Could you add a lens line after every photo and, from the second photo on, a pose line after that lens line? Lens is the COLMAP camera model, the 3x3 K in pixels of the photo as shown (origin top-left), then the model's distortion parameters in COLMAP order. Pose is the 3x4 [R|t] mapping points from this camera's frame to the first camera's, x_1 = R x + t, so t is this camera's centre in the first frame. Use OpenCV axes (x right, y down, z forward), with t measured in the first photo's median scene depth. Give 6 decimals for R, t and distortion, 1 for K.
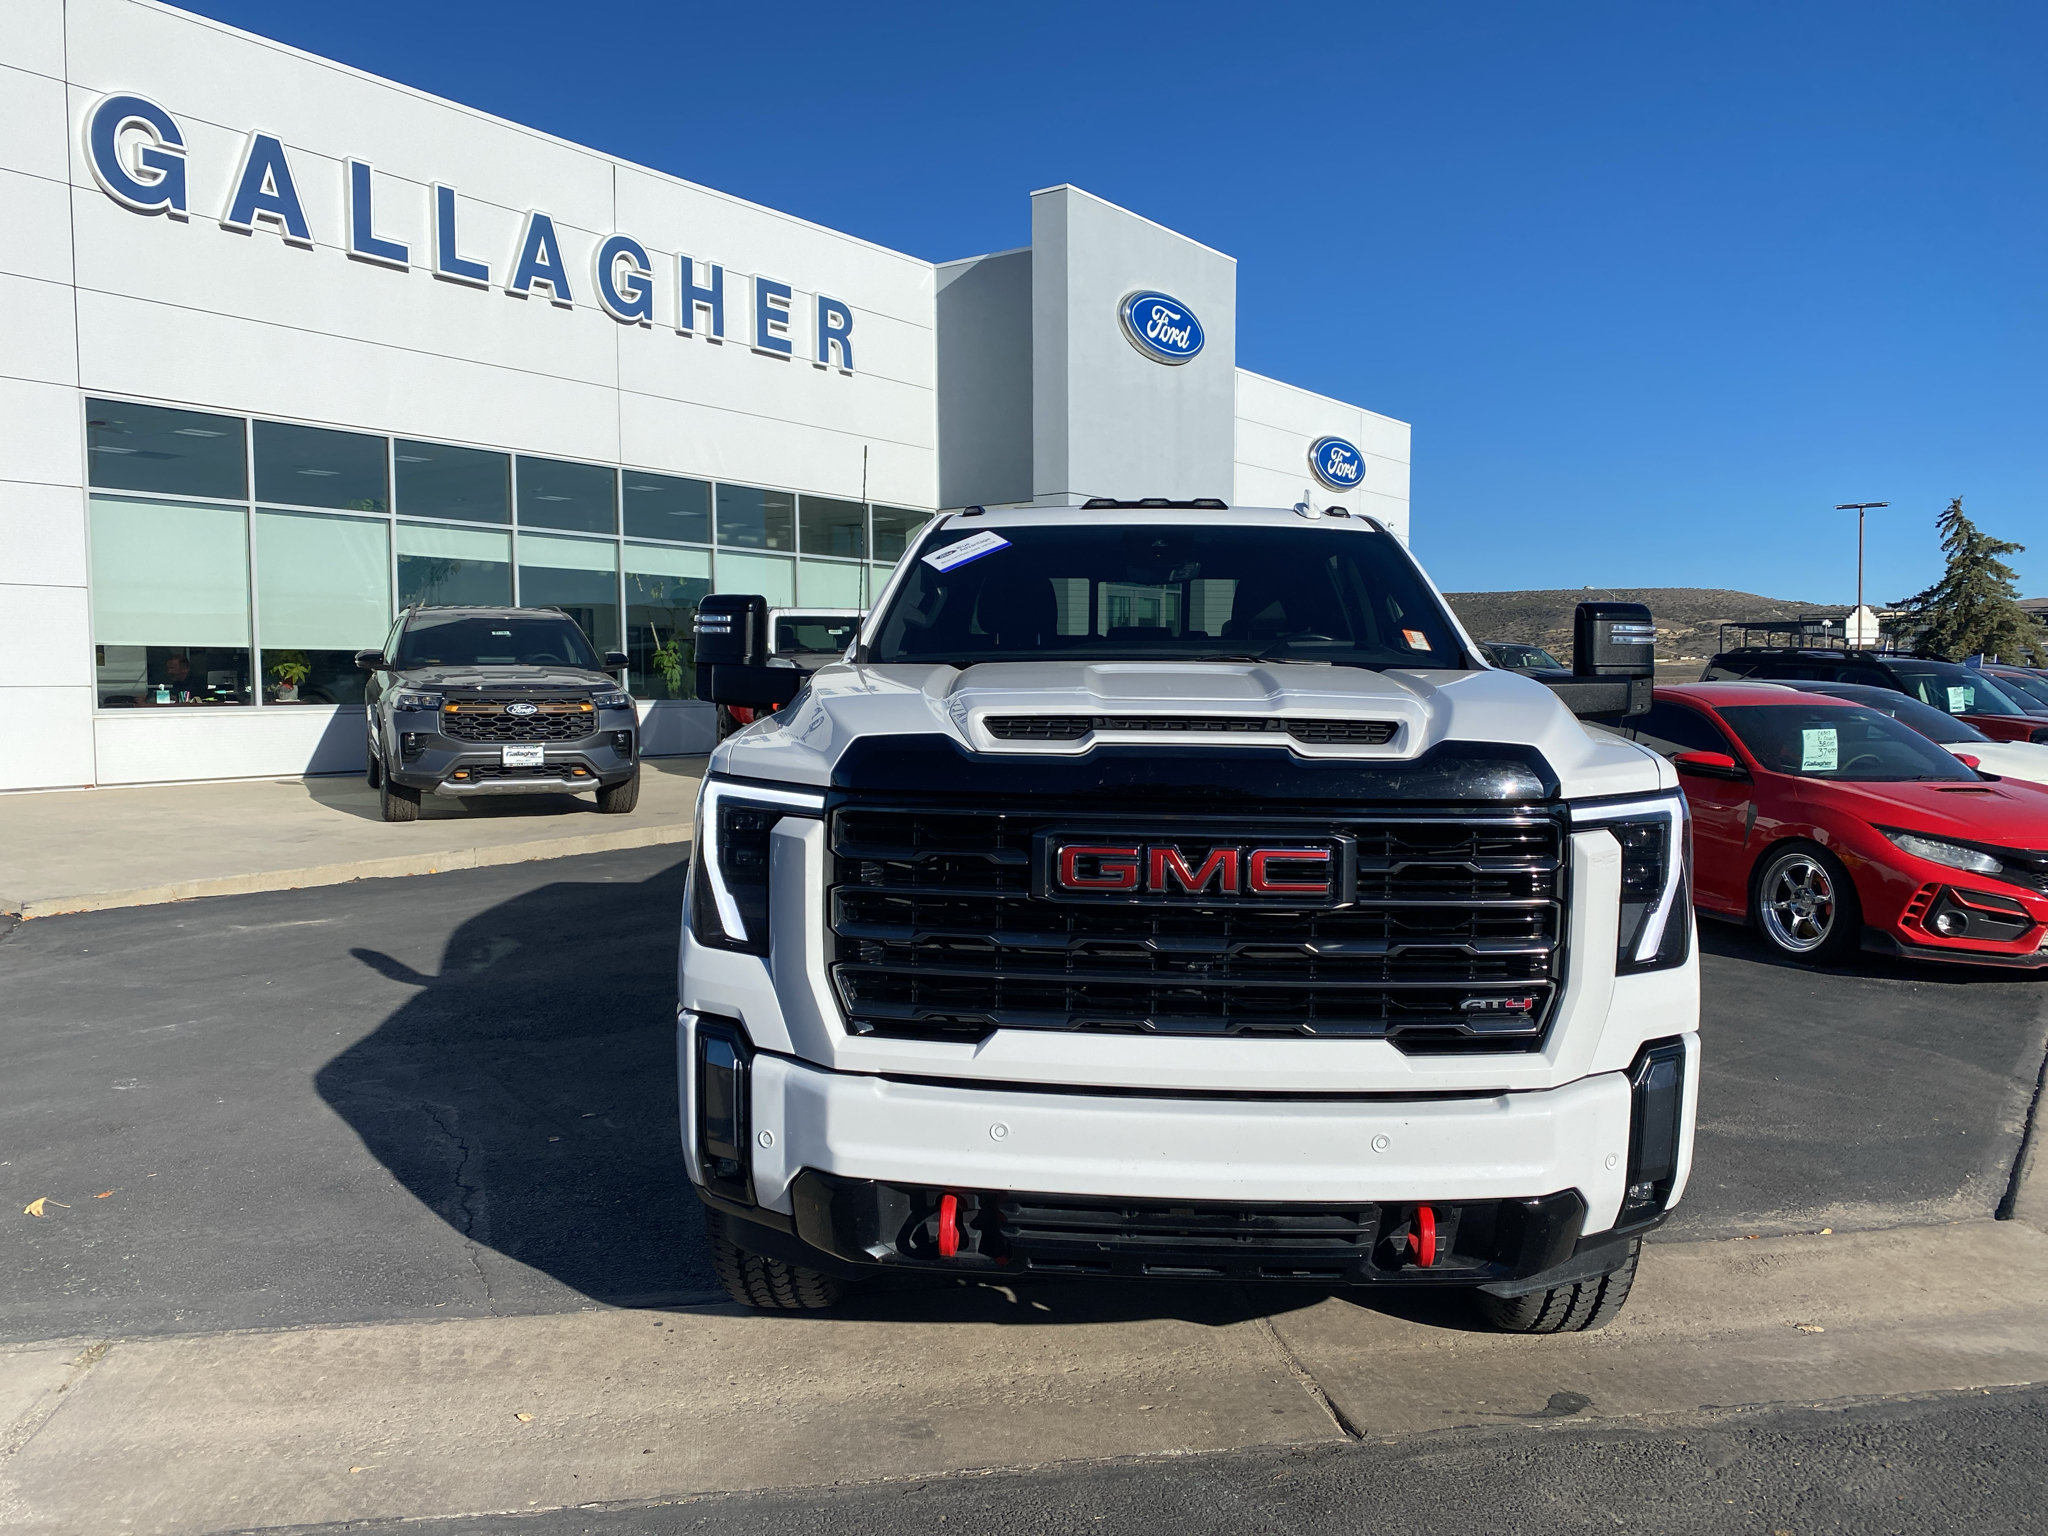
lens RADIAL K [[1565.2, 0, 1027.7], [0, 1565.2, 772.7], [0, 0, 1]] dist [0.029694, -0.028856]
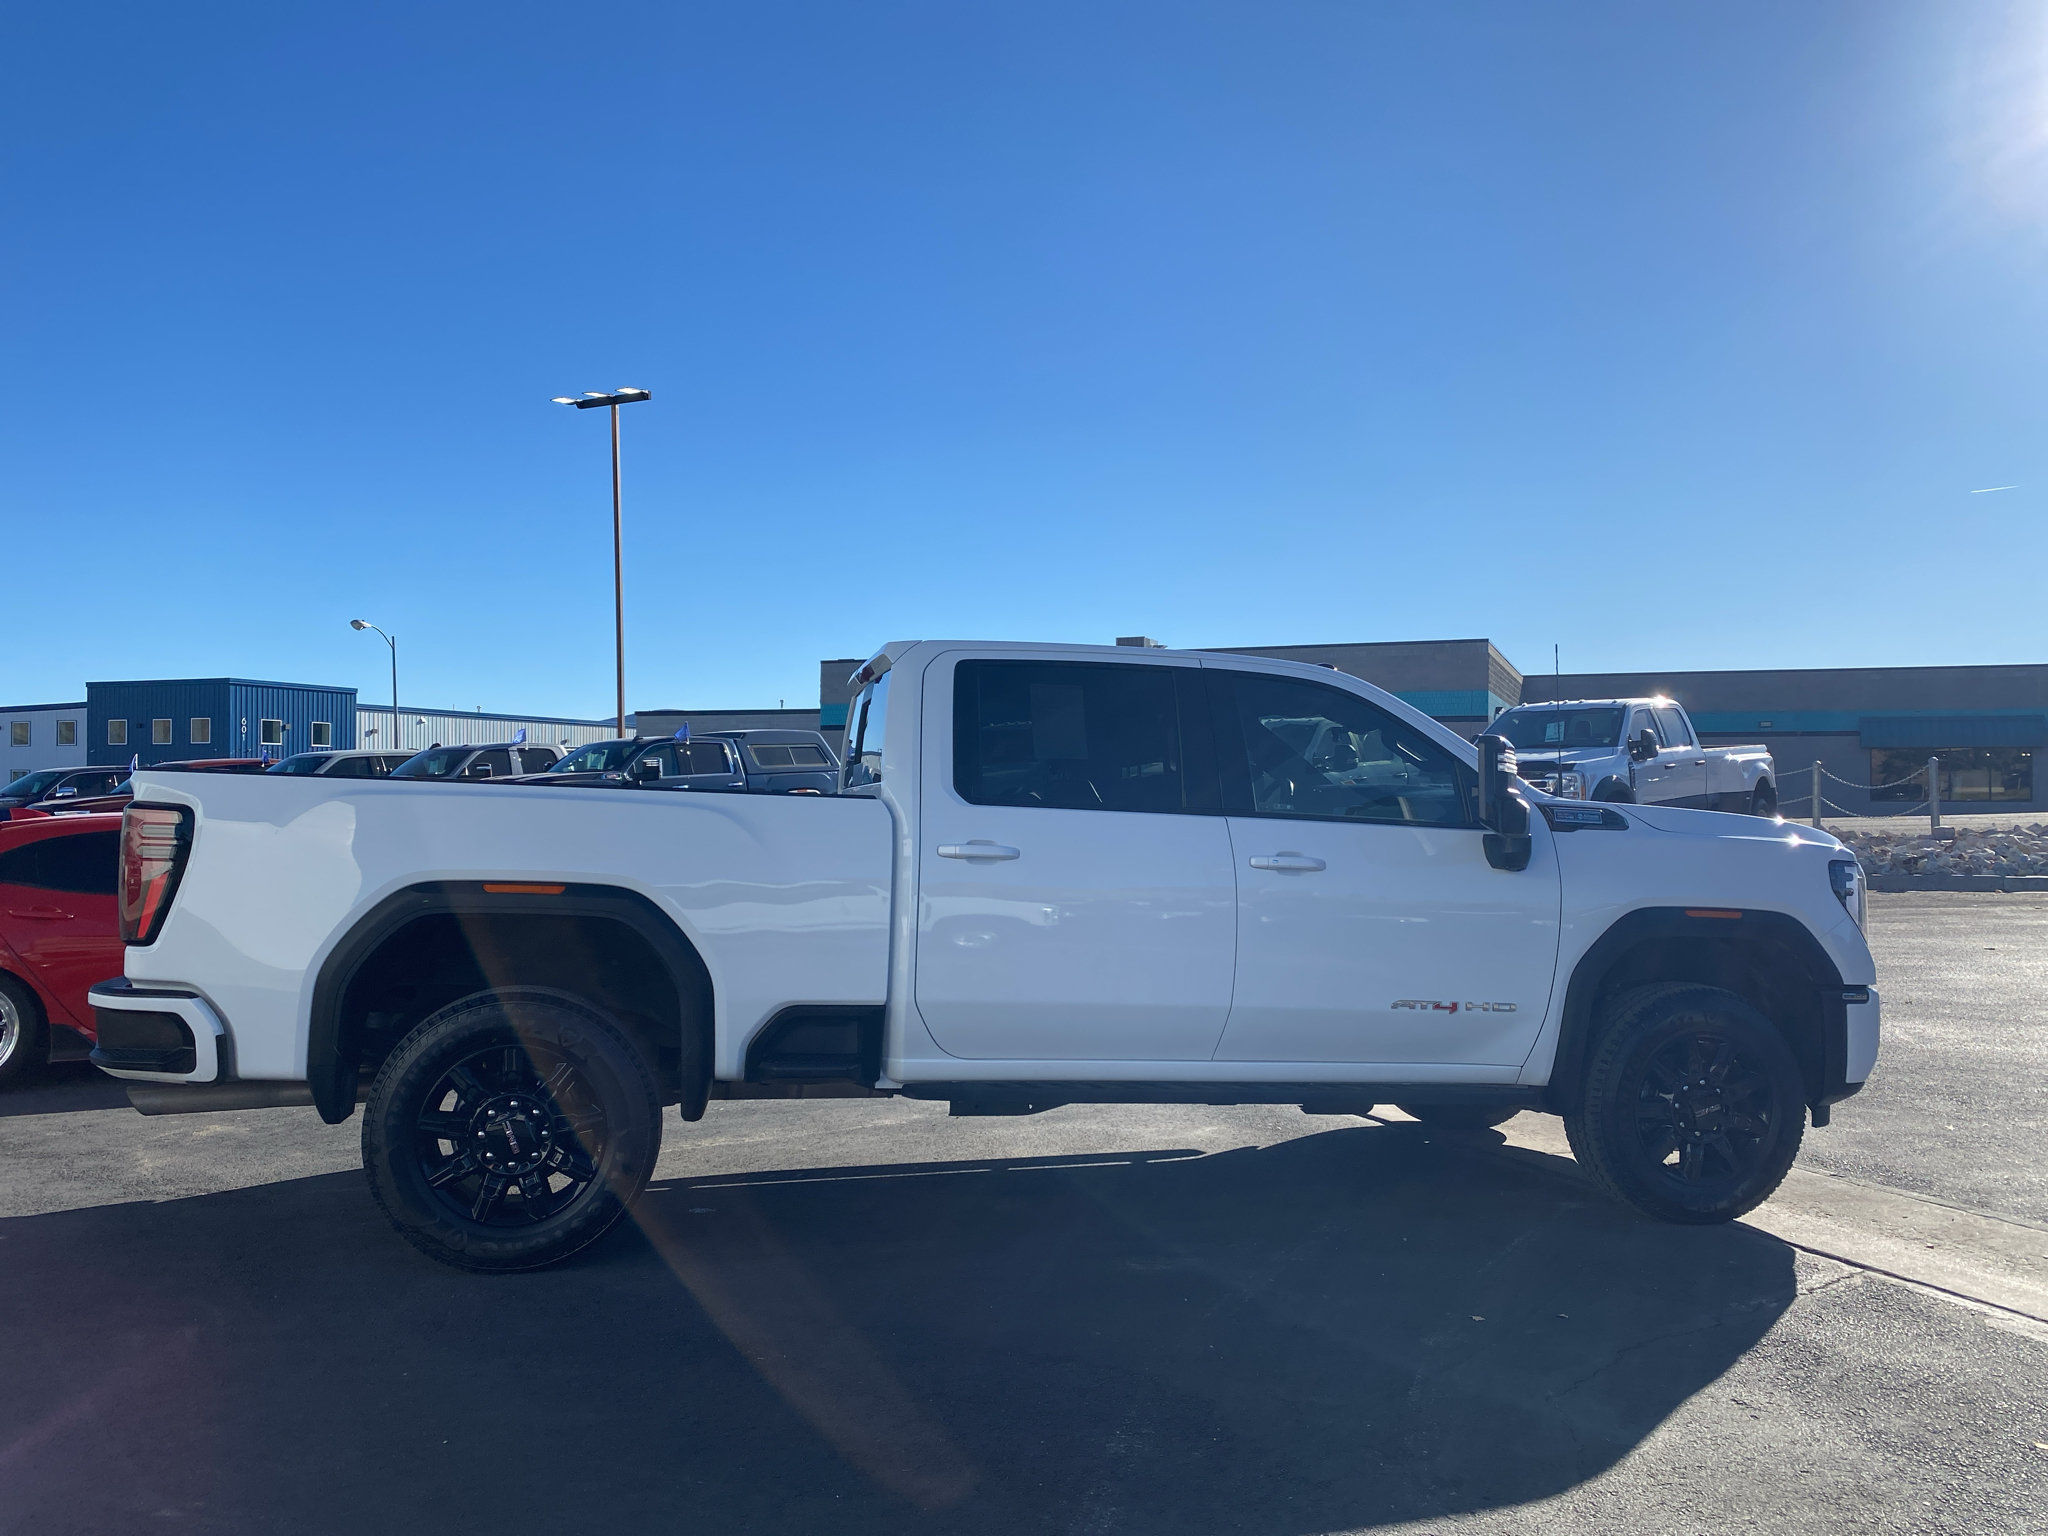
lens RADIAL K [[1565.2, 0, 1027.7], [0, 1565.2, 772.7], [0, 0, 1]] dist [0.029694, -0.028856]
pose [[-0.242364, 0.013578, 0.970090, -0.346778], [0.054675, 0.998504, -0.000315, -0.031572], [-0.968643, 0.052963, -0.242744, 0.463914]]
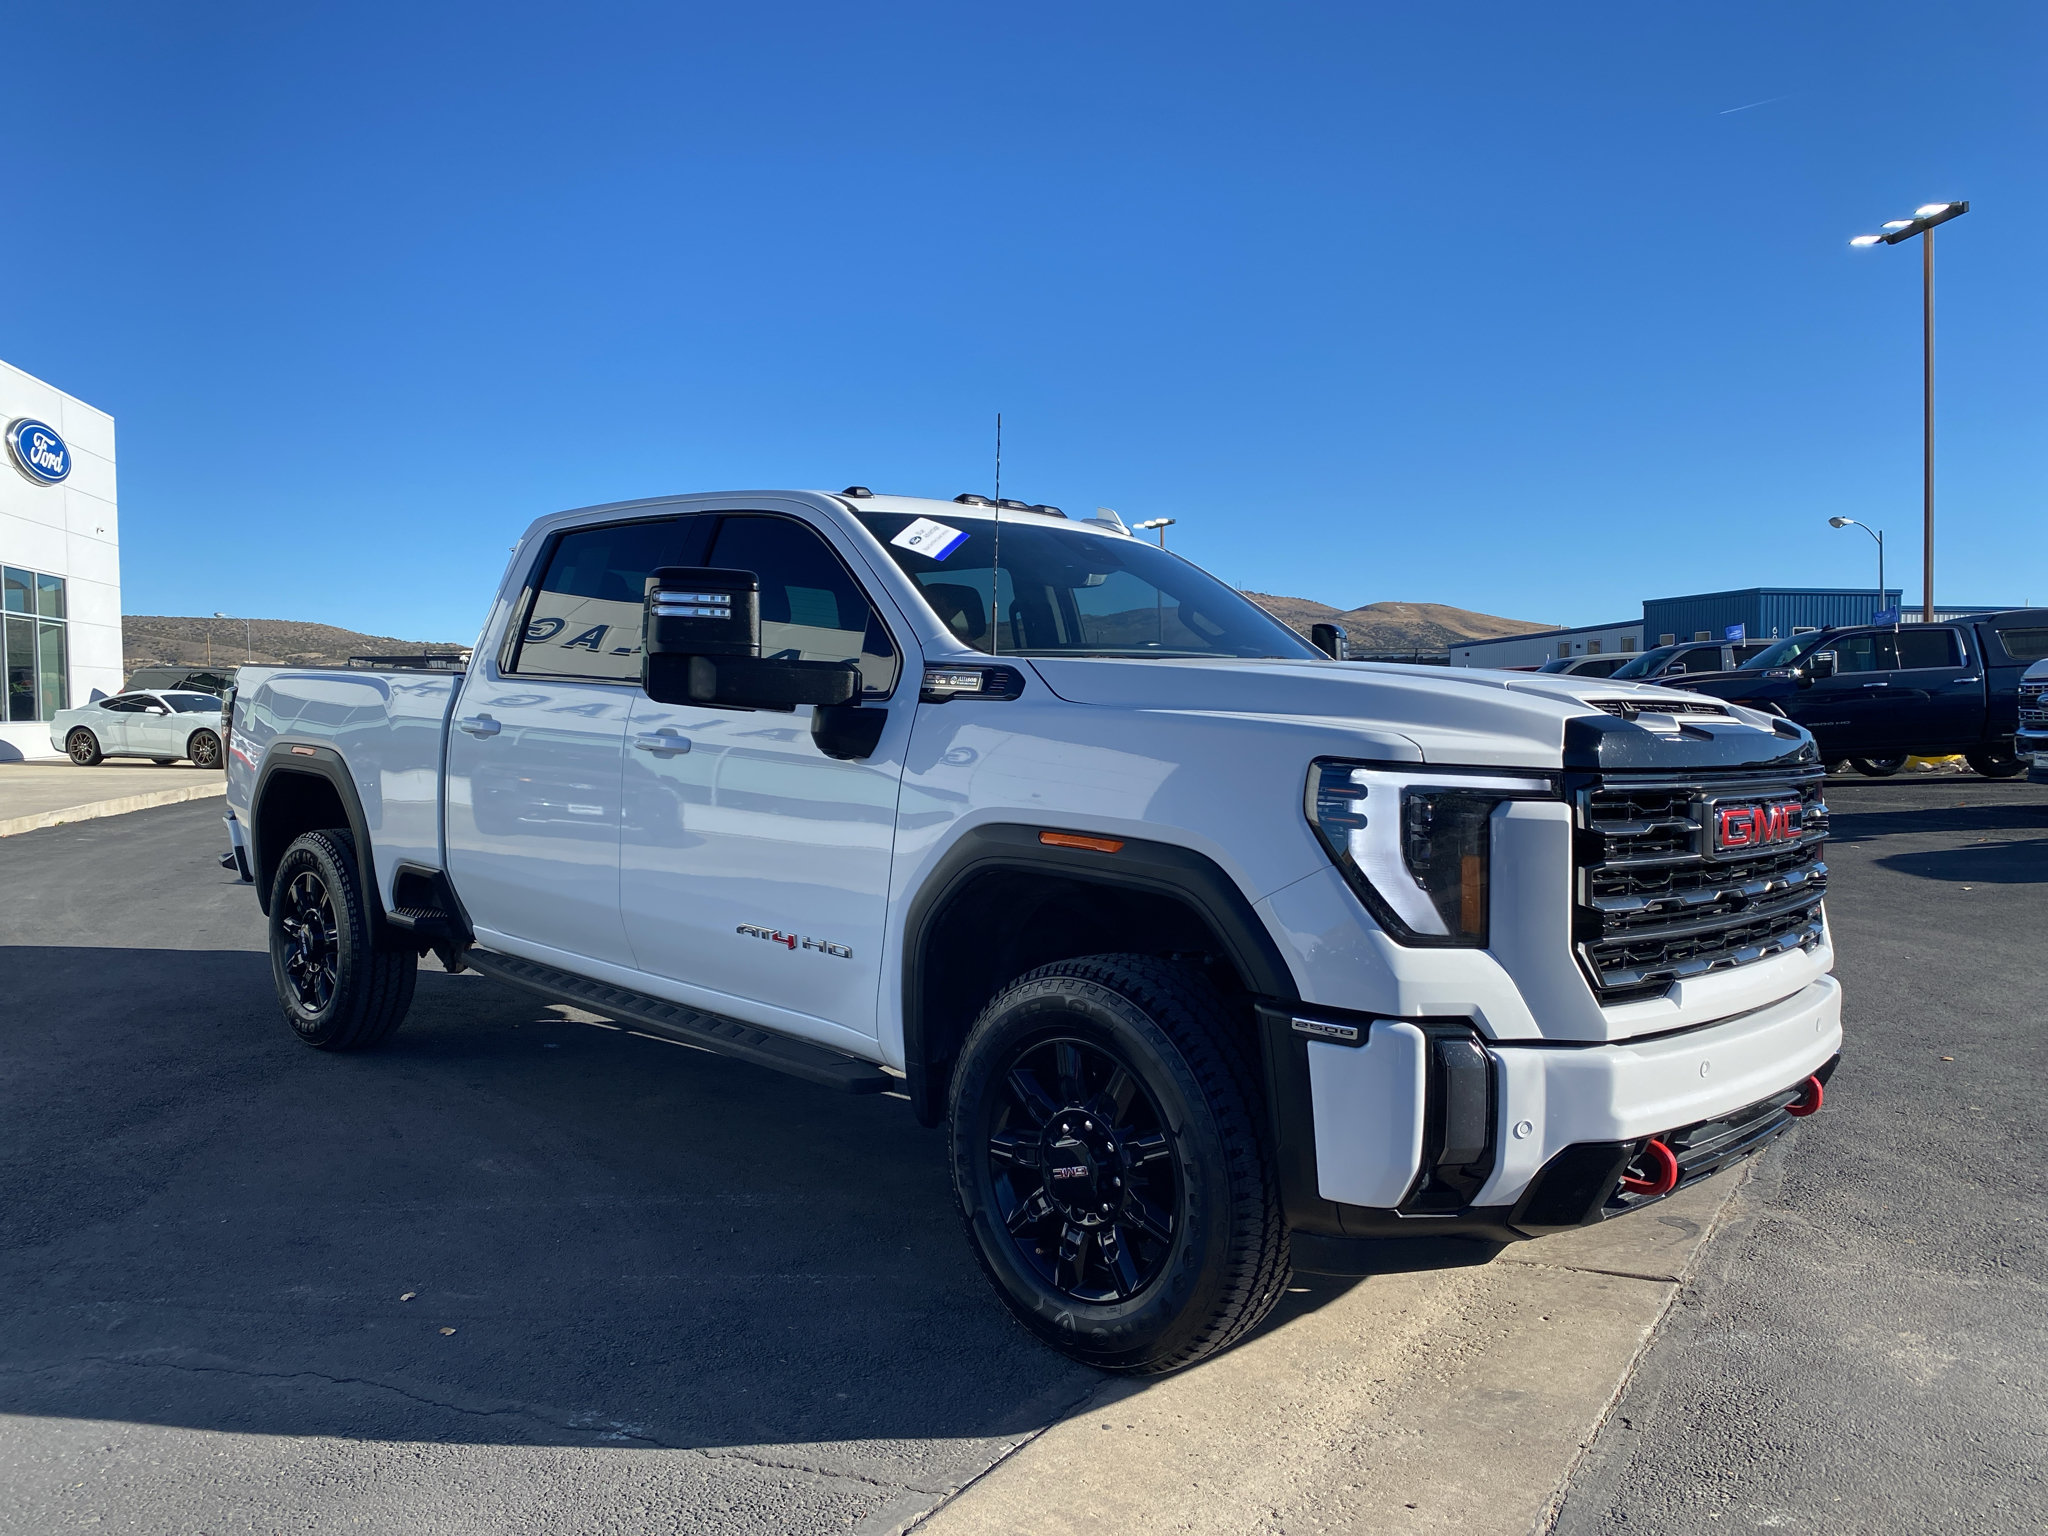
lens RADIAL K [[1565.2, 0, 1027.7], [0, 1565.2, 772.7], [0, 0, 1]] dist [0.029694, -0.028856]
pose [[0.663599, -0.032892, 0.747365, -0.200117], [0.047800, 0.998856, 0.001517, -0.001441], [-0.746559, 0.034717, 0.664412, 0.102182]]
